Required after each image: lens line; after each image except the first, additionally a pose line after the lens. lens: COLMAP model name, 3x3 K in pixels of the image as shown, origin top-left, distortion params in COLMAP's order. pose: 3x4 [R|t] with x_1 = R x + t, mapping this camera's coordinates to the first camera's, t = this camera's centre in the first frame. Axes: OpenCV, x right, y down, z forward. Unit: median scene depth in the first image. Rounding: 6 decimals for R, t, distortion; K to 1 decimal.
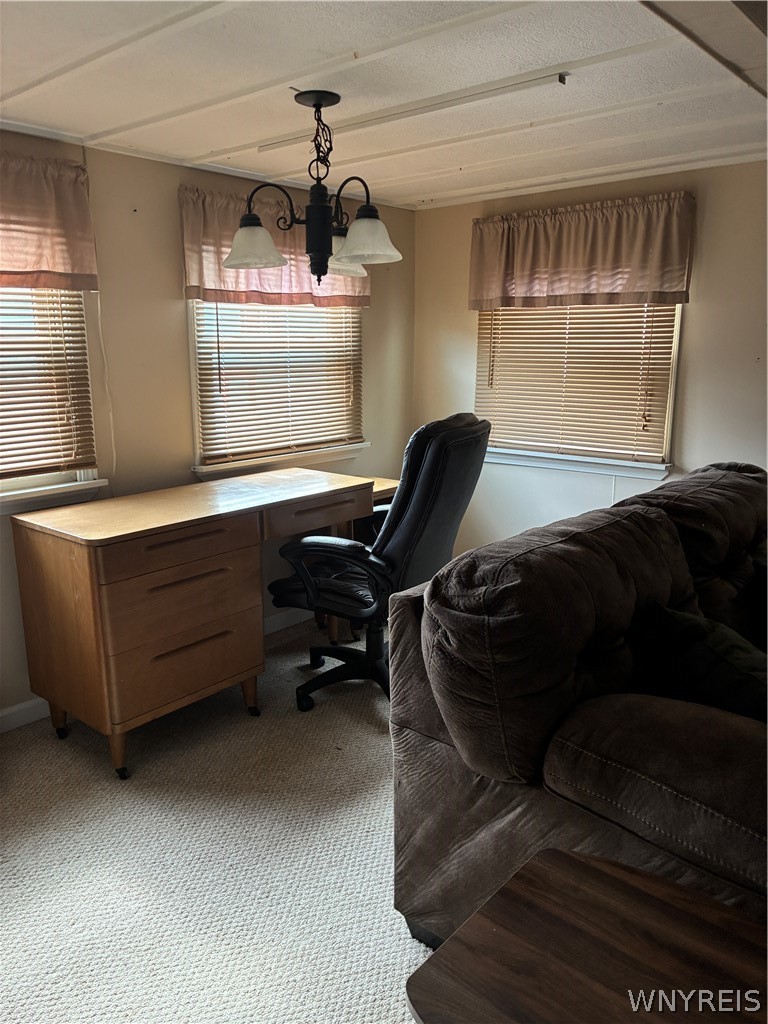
lens RADIAL K [[752.9, 0, 384.0], [0, 752.9, 512.0], [0, 0, 1]] dist [0.028943, -0.000861]
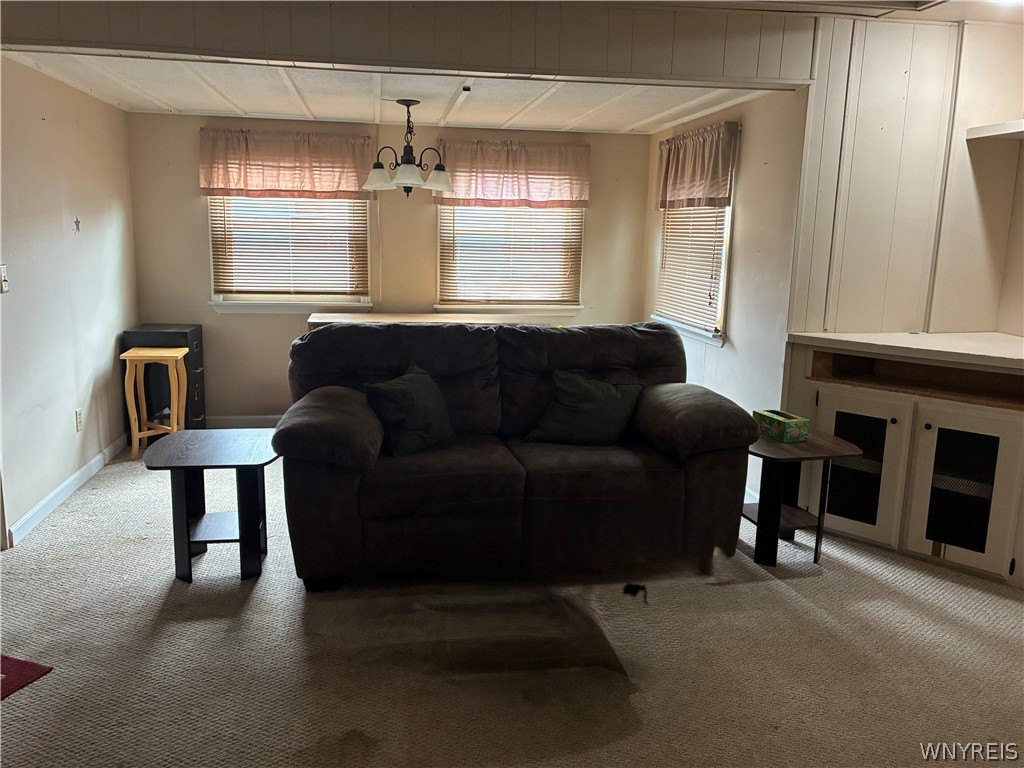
lens RADIAL K [[790.2, 0, 512.0], [0, 790.2, 384.0], [0, 0, 1]] dist [0.051904, -0.007675]
pose [[0.776082, 0.139148, -0.615089, 0.984542], [-0.165371, 0.986126, 0.014431, 0.058854], [0.608563, 0.090518, 0.788326, -0.245253]]
